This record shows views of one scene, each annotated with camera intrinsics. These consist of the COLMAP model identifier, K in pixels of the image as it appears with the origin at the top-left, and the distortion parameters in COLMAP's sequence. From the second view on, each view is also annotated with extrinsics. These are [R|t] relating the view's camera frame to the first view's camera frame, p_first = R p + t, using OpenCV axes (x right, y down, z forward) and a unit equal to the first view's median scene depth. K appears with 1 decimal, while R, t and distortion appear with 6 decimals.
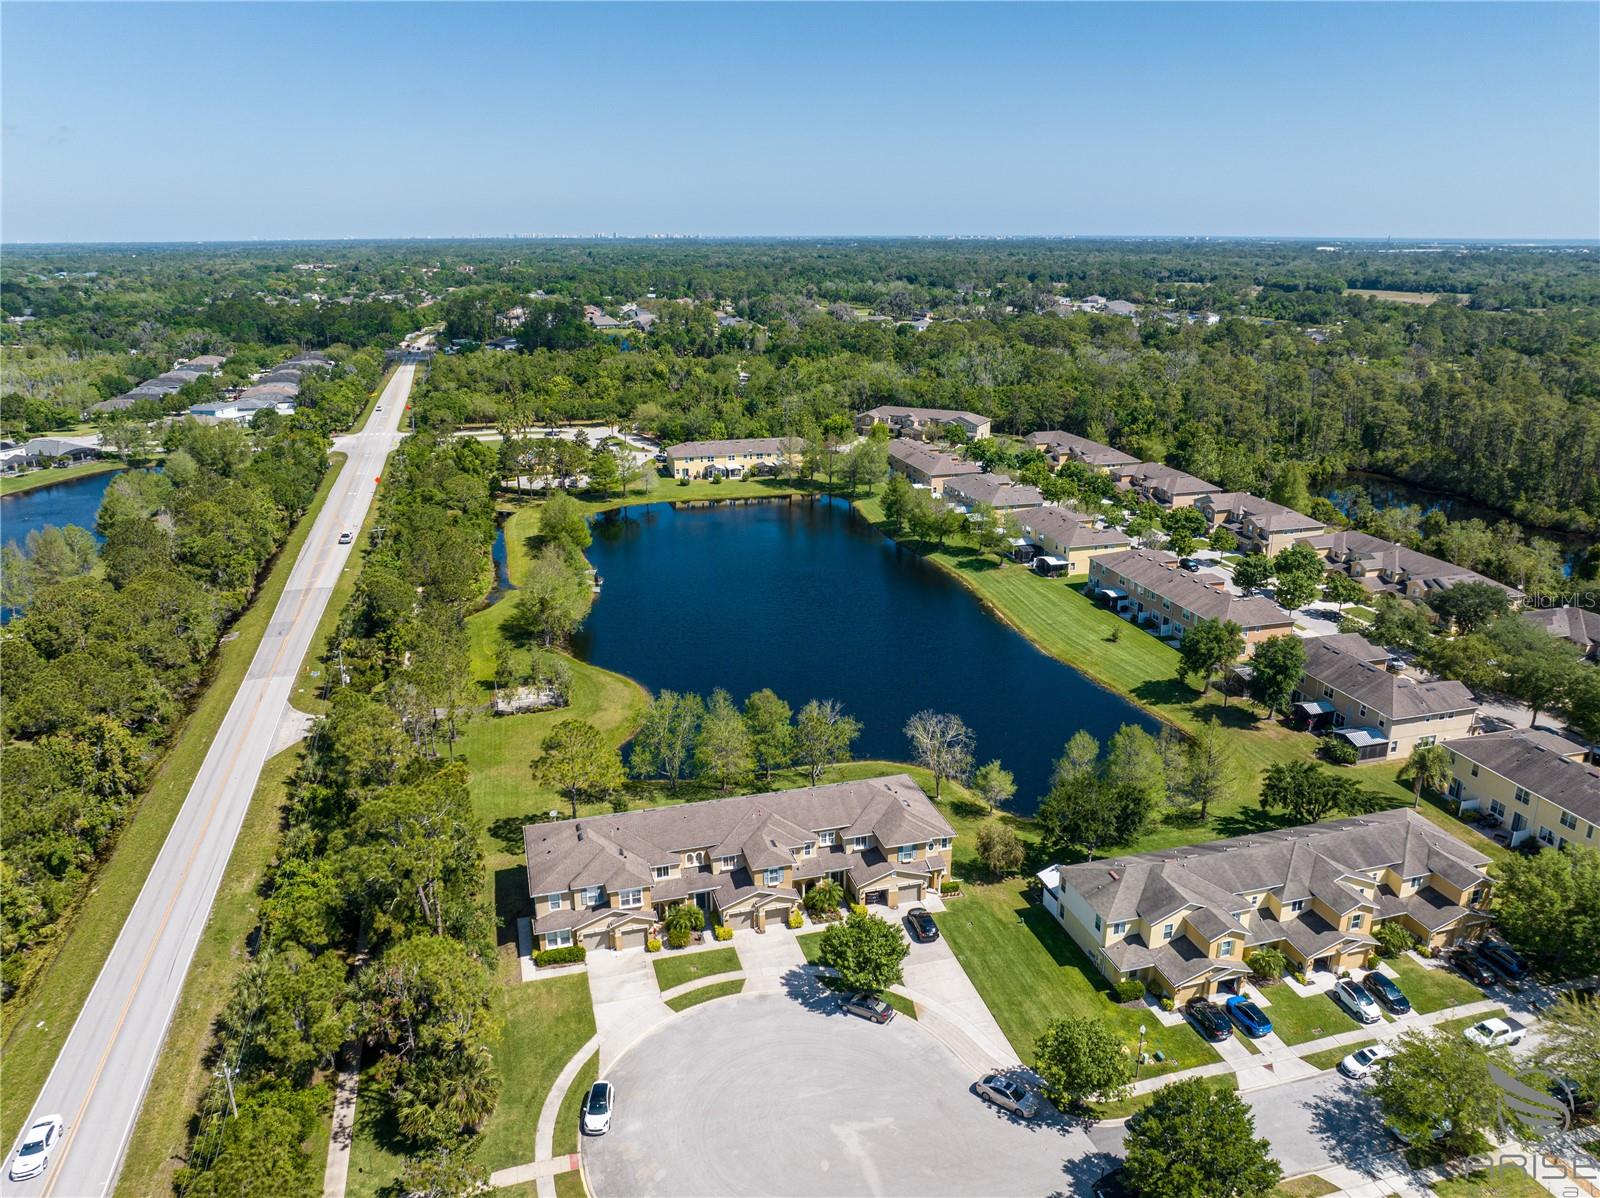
lens RADIAL K [[1136.9, 0, 800.0], [0, 1136.9, 599.0], [0, 0, 1]] dist [-0.039711, 0.001256]
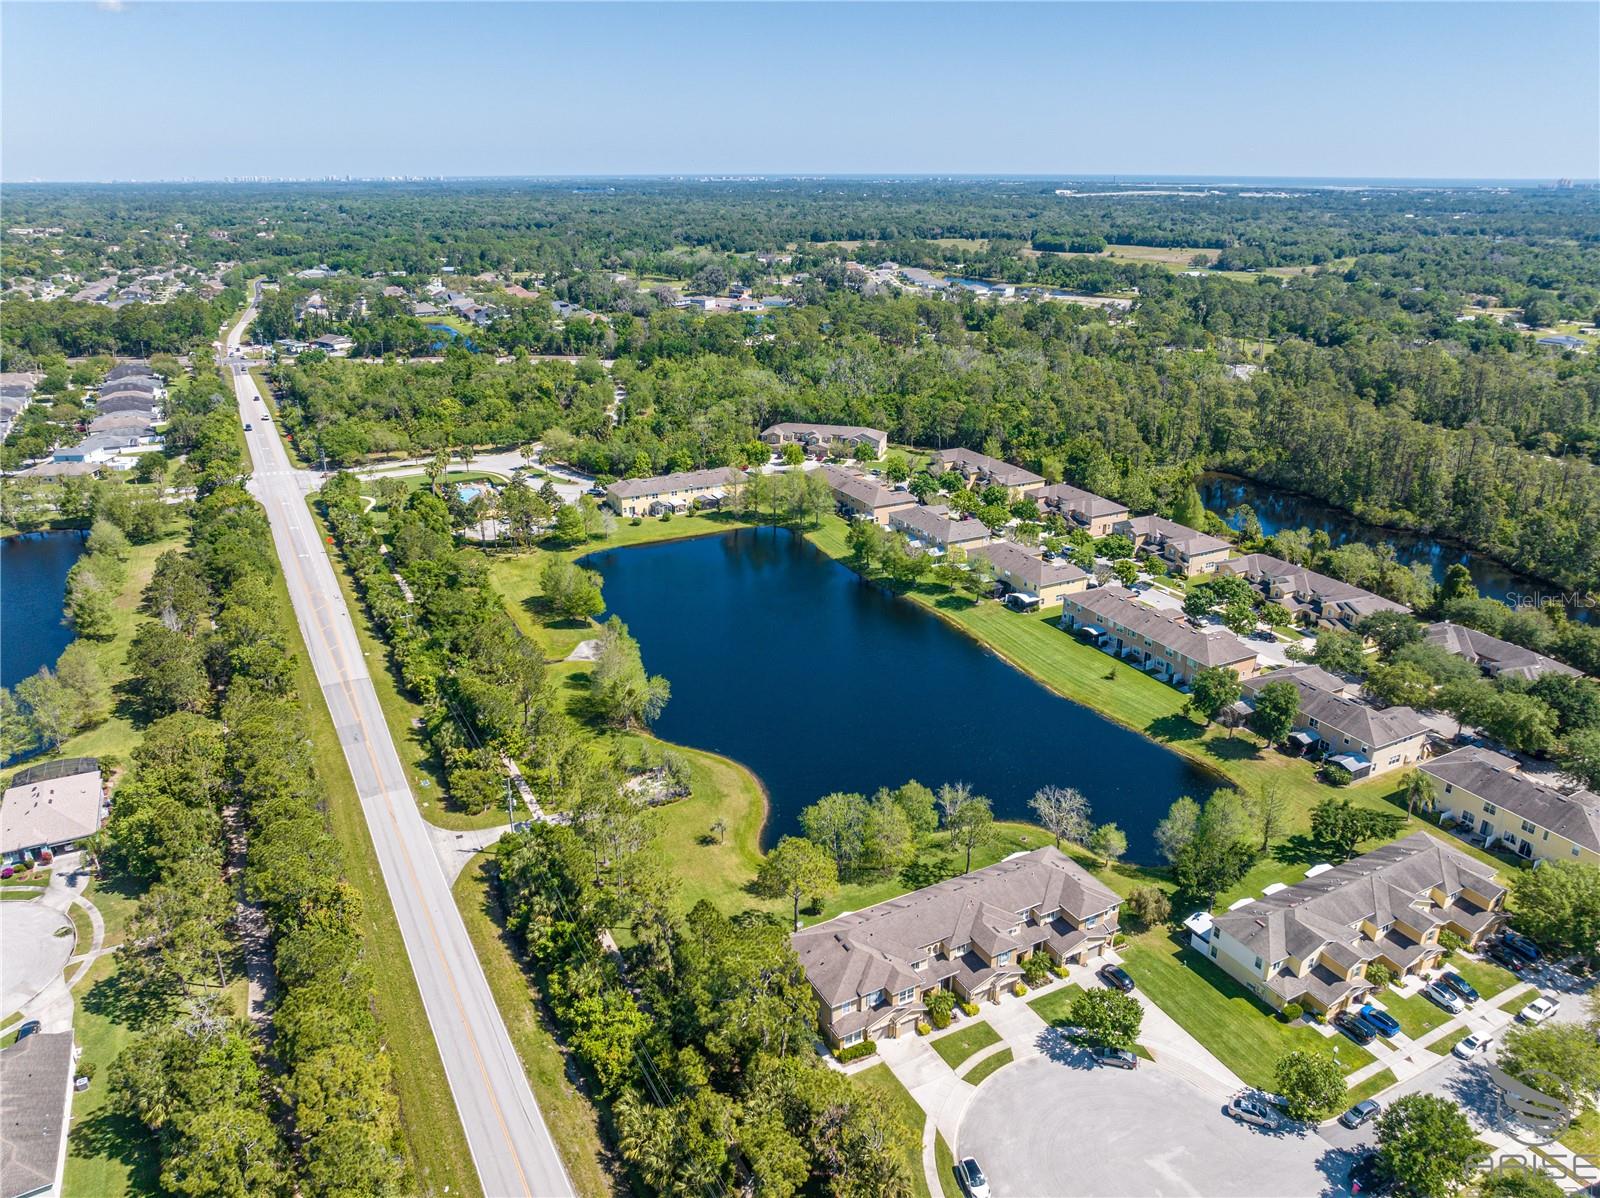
lens RADIAL K [[1136.9, 0, 800.0], [0, 1136.9, 599.0], [0, 0, 1]] dist [-0.039711, 0.001256]
pose [[0.976703, -0.071728, 0.202253, -0.306905], [0.061053, 0.996416, 0.058539, -0.151885], [-0.205727, -0.044827, 0.977582, -0.088982]]
